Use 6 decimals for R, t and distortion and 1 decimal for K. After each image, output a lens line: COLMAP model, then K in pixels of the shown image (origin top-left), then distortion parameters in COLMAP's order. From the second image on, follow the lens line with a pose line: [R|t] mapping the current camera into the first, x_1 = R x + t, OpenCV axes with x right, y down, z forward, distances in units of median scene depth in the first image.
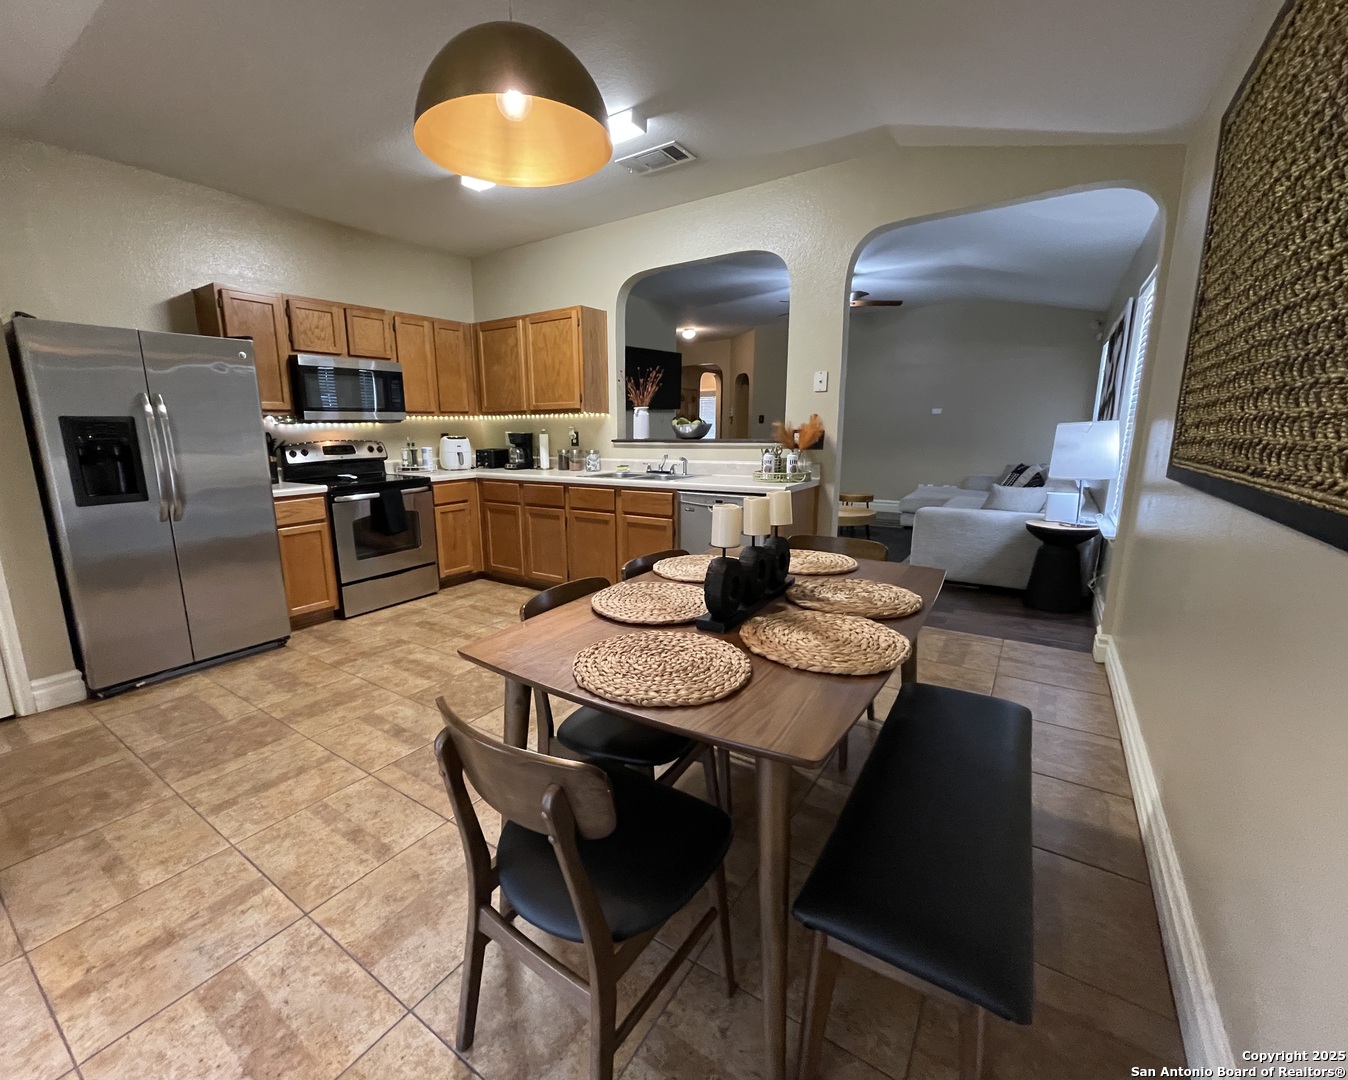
lens RADIAL K [[585.5, 0, 625.8], [0, 585.5, 544.4], [0, 0, 1]] dist [0.000681, -0.000505]
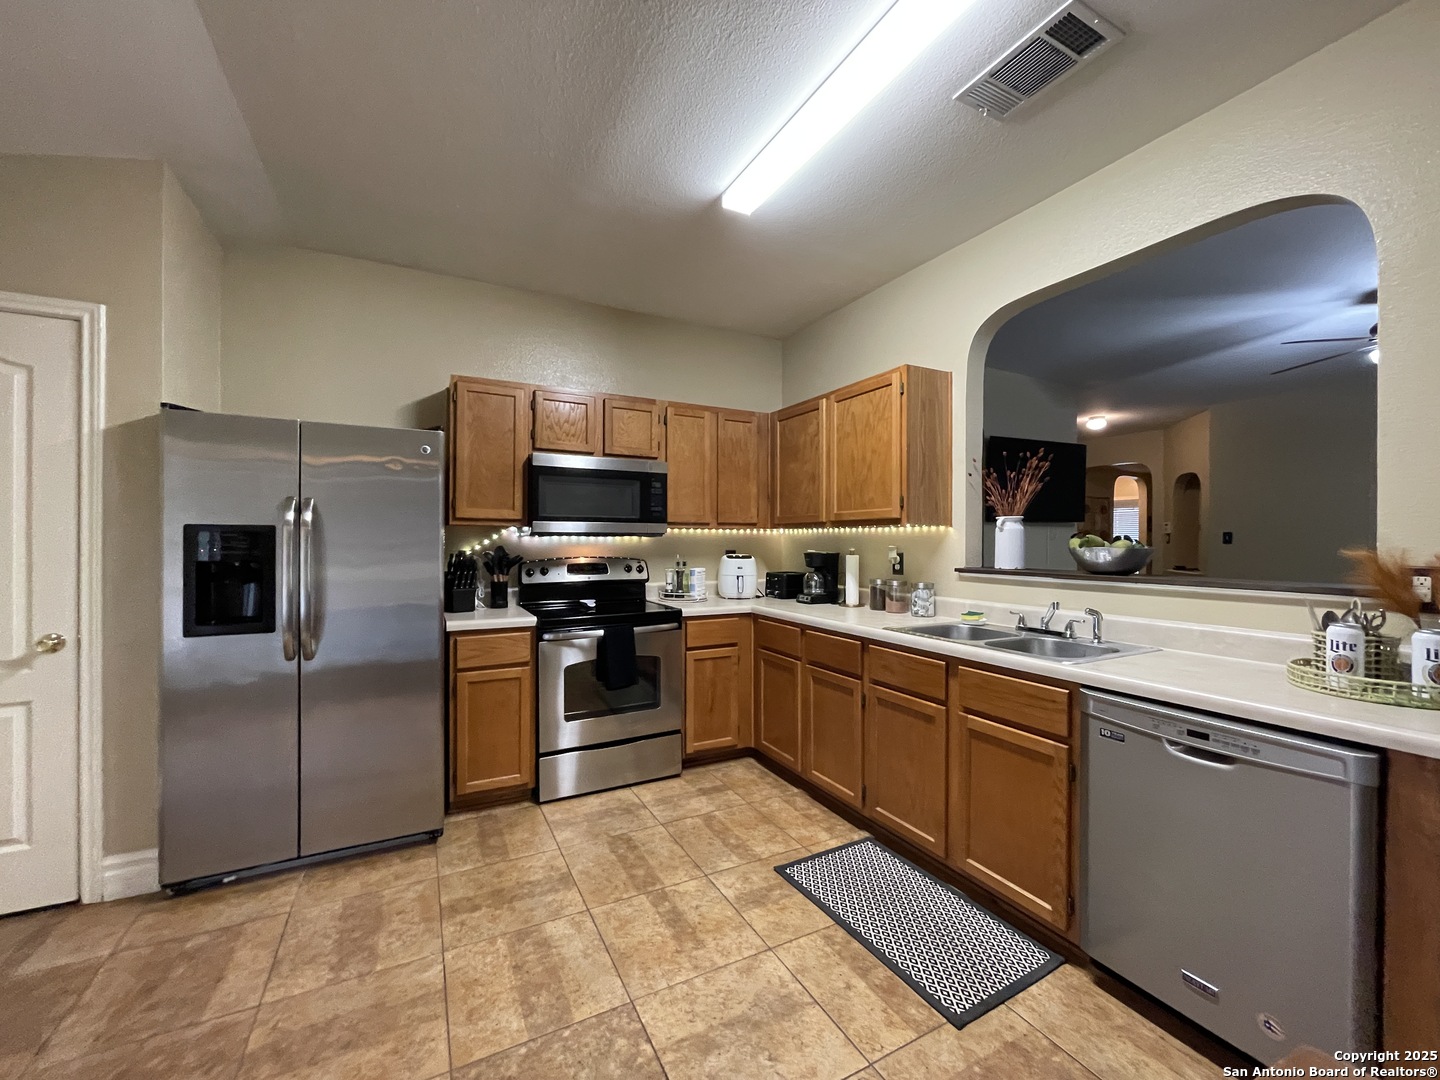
lens RADIAL K [[582.1, 0, 720.0], [0, 582.1, 540.0], [0, 0, 1]] dist [-0.003722, -0.000633]
pose [[0.893021, 0.016317, -0.449719, 0.030544], [-0.104392, 0.979593, -0.171752, -0.079399], [0.437739, 0.200326, 0.876501, 0.360293]]
